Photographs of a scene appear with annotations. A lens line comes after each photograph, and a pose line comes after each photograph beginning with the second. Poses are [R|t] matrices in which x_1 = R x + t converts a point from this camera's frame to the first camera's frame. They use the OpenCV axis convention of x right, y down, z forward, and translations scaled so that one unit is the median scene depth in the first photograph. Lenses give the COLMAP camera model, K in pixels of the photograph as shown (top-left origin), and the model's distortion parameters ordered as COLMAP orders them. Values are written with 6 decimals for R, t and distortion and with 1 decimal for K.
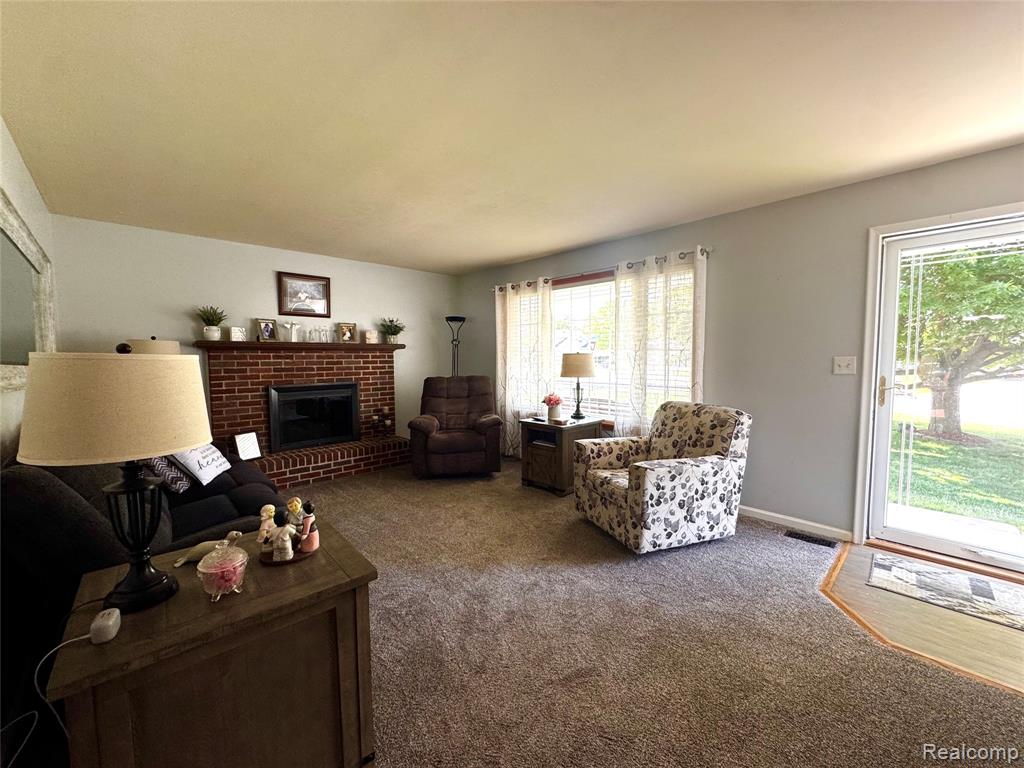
lens RADIAL K [[407.9, 0, 511.7], [0, 407.9, 385.2], [0, 0, 1]] dist [0.000822, 0.000767]
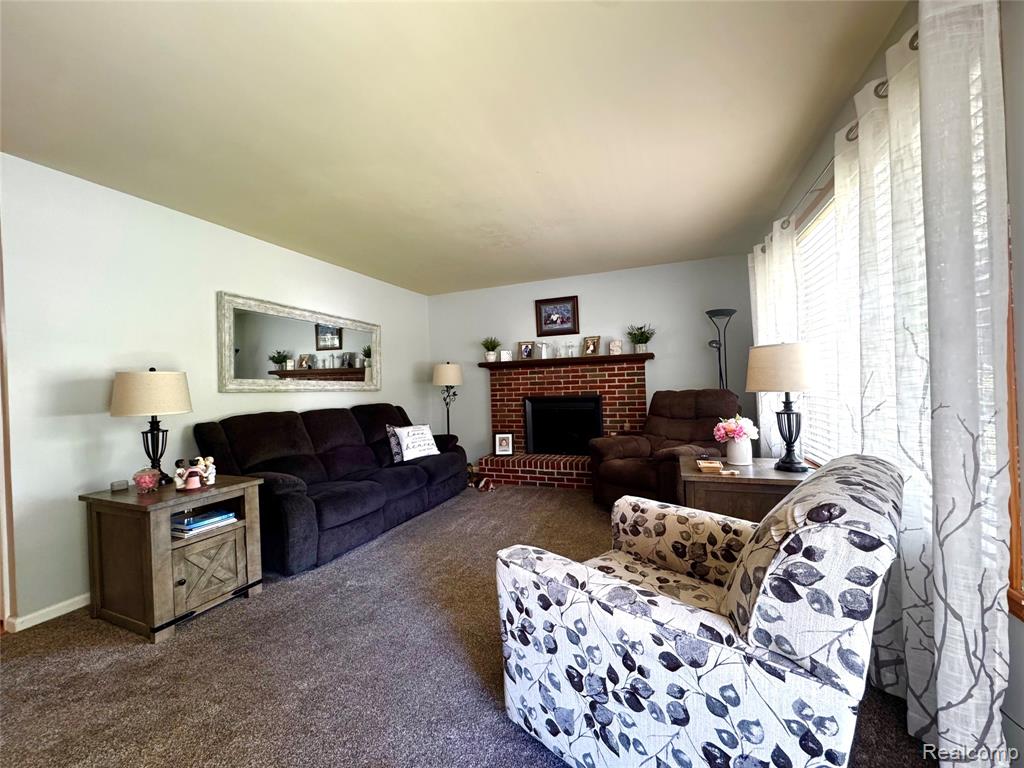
lens RADIAL K [[407.9, 0, 510.5], [0, 407.9, 385.8], [0, 0, 1]] dist [0.000822, 0.000767]
pose [[0.425703, -0.006501, -0.904840, 0.472932], [-0.030496, 0.999303, -0.021527, -0.004312], [0.904349, 0.036759, 0.425208, 0.450038]]
